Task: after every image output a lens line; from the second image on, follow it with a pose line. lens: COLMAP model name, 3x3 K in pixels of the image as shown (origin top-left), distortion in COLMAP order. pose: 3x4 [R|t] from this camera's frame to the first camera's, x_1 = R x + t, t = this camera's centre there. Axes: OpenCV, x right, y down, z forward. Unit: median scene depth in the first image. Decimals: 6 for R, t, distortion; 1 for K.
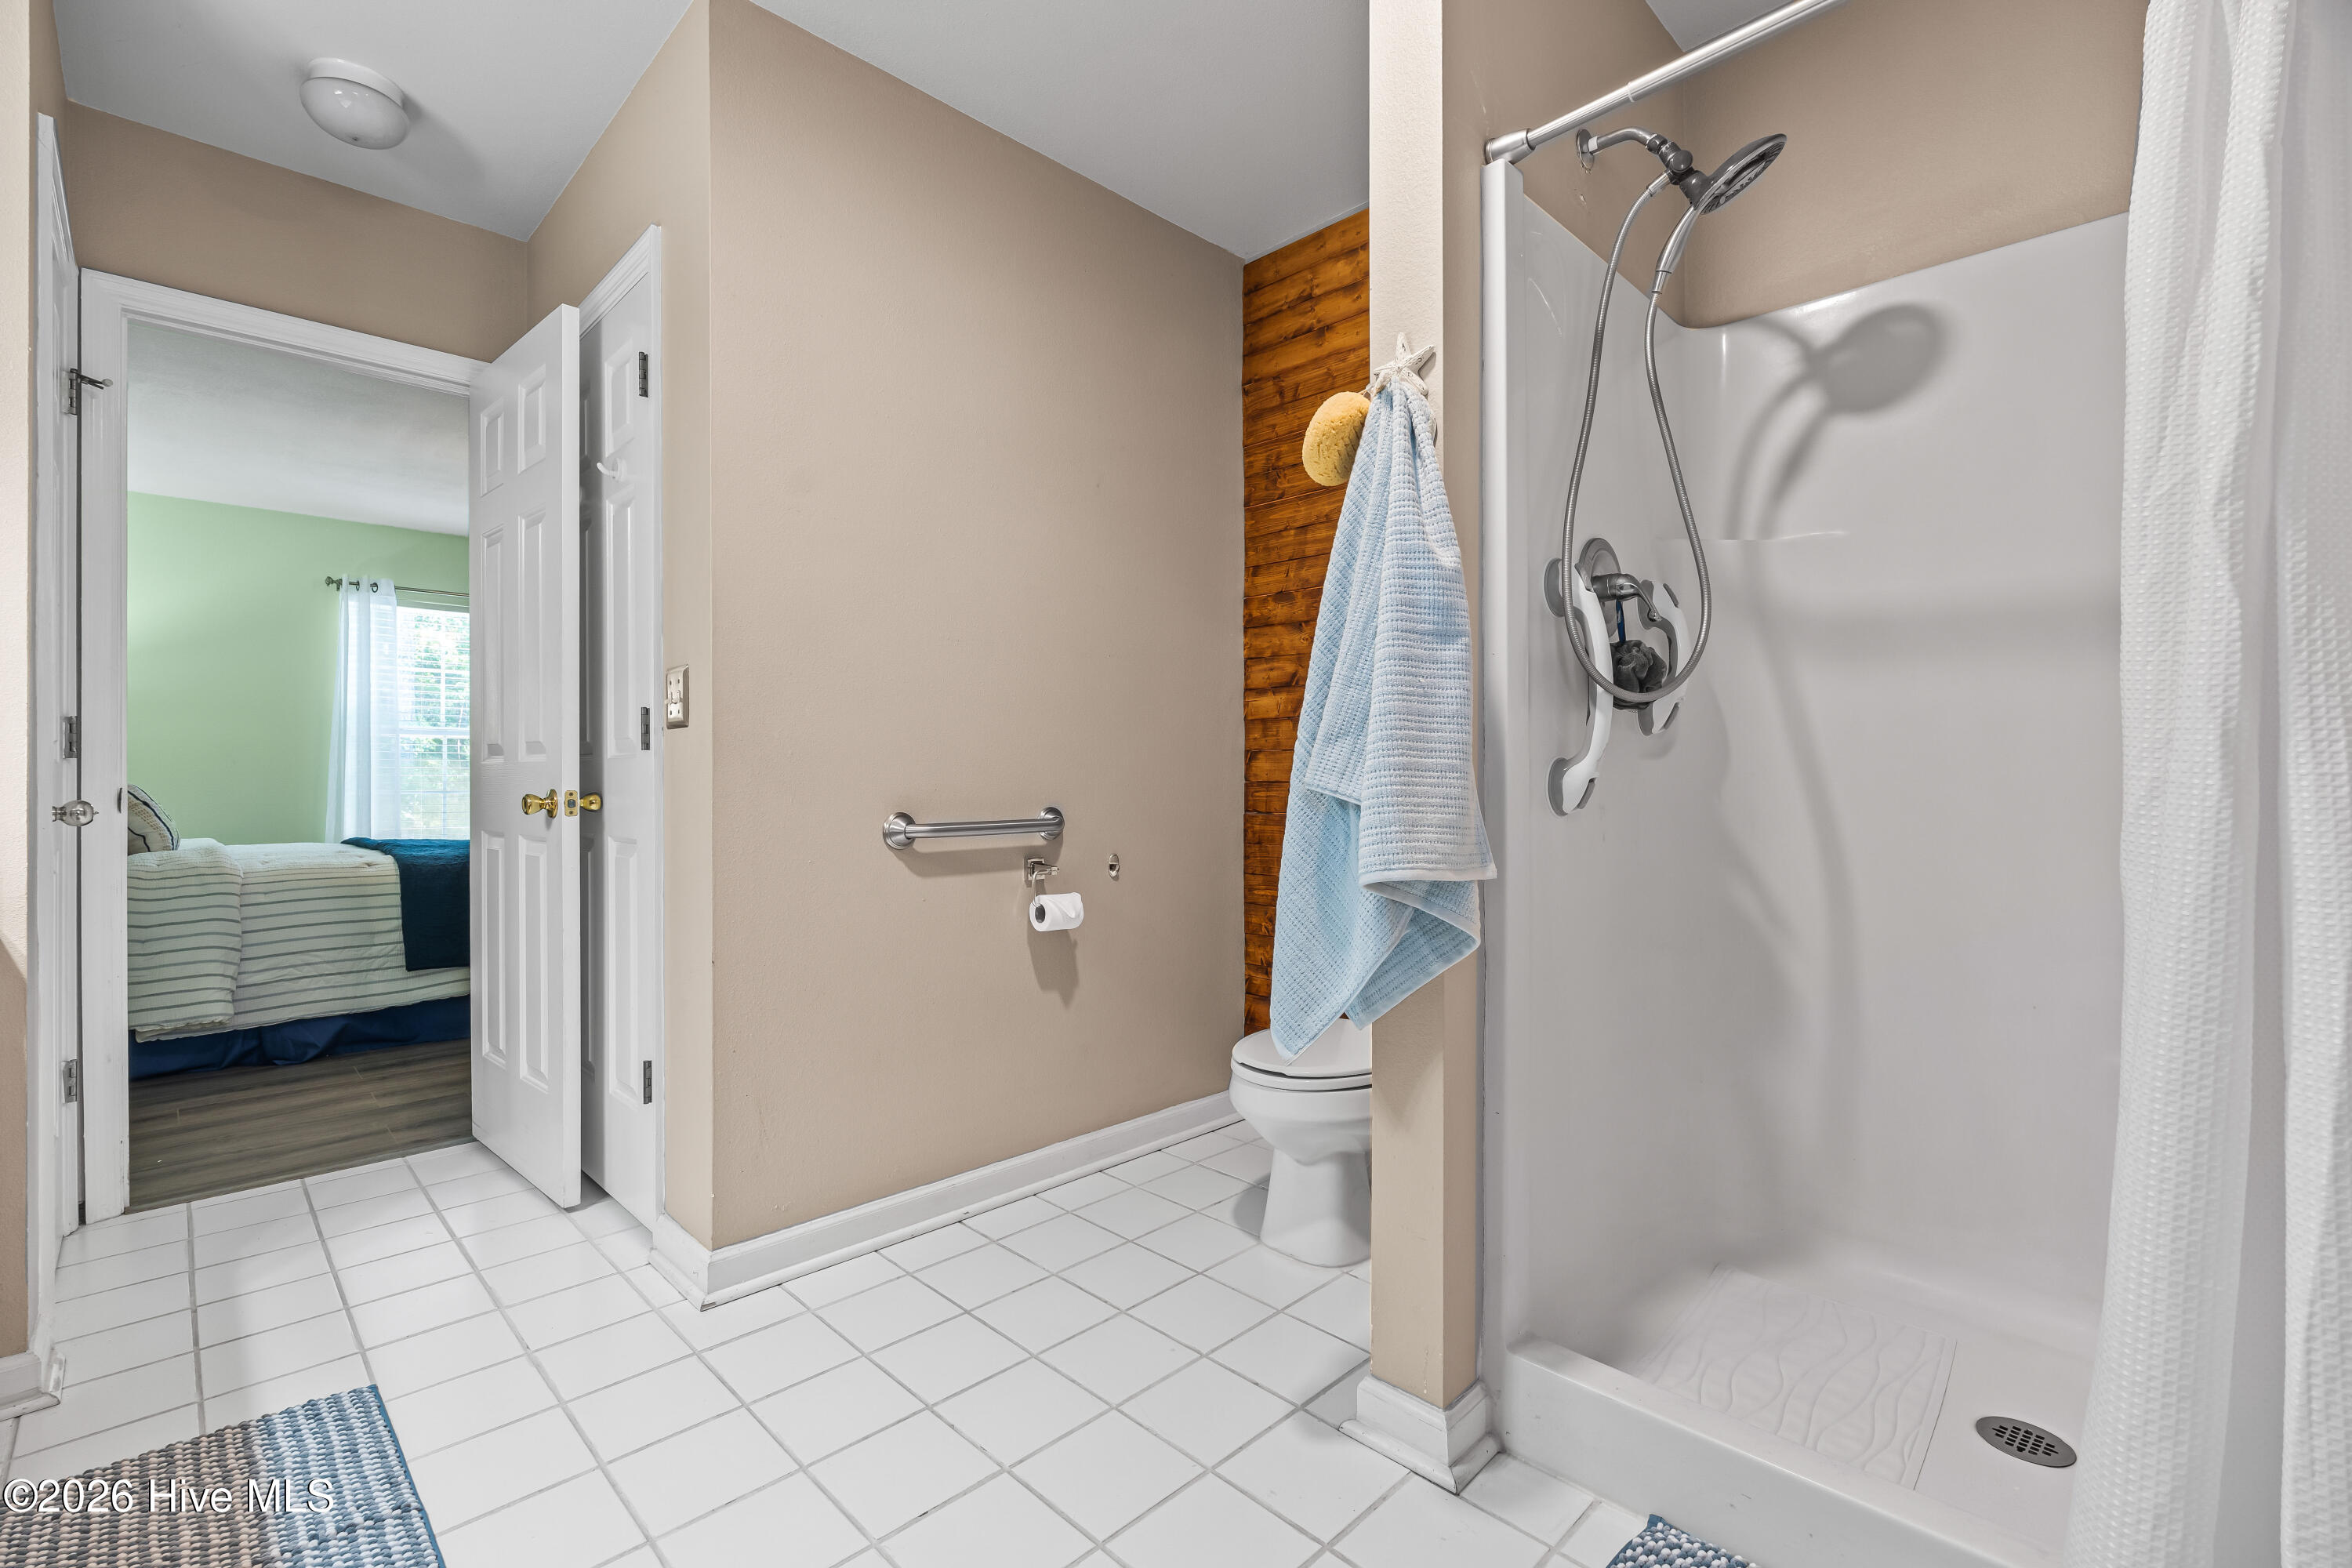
lens RADIAL K [[1050.9, 0, 1172.7], [0, 1050.9, 778.7], [0, 0, 1]] dist [0.017480, 0.000170]
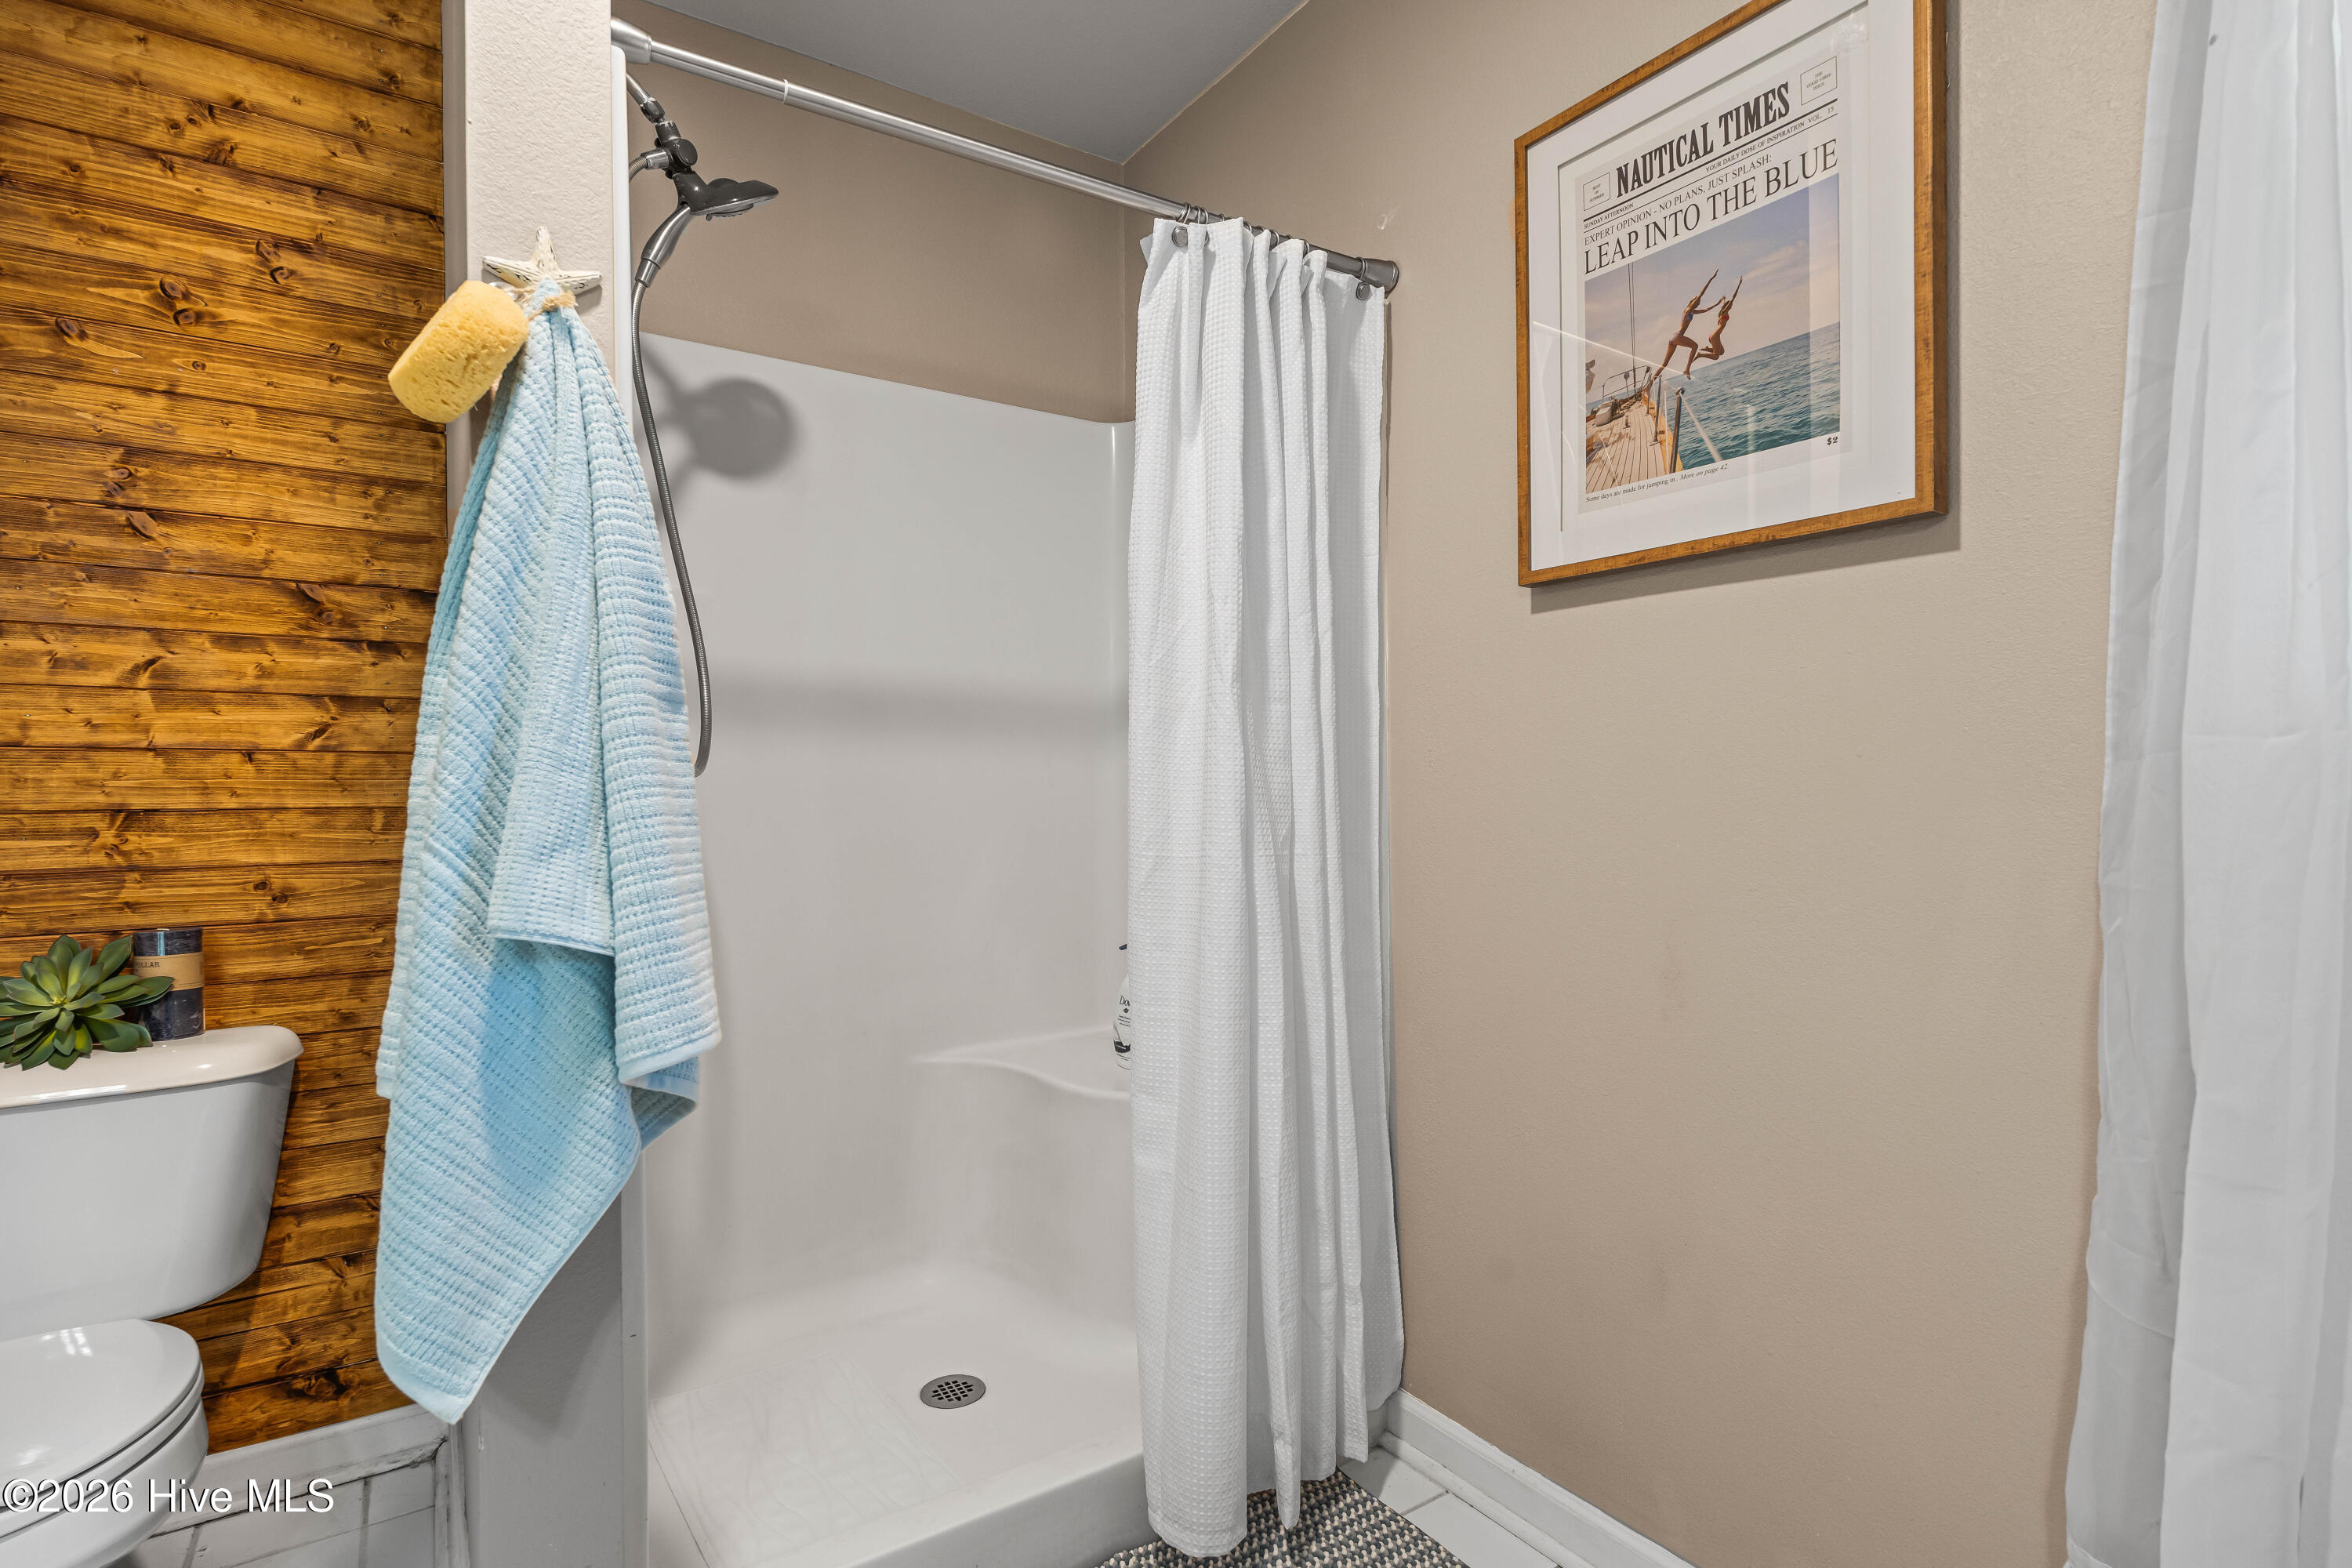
lens RADIAL K [[1165.0, 0, 1172.0], [0, 1165.0, 771.1], [0, 0, 1]] dist [-0.001999, -0.000058]
pose [[0.188275, -0.000505, 0.982116, -0.438061], [0.004956, 0.999988, -0.000436, -0.080585], [-0.982104, 0.004949, 0.188275, 0.483382]]
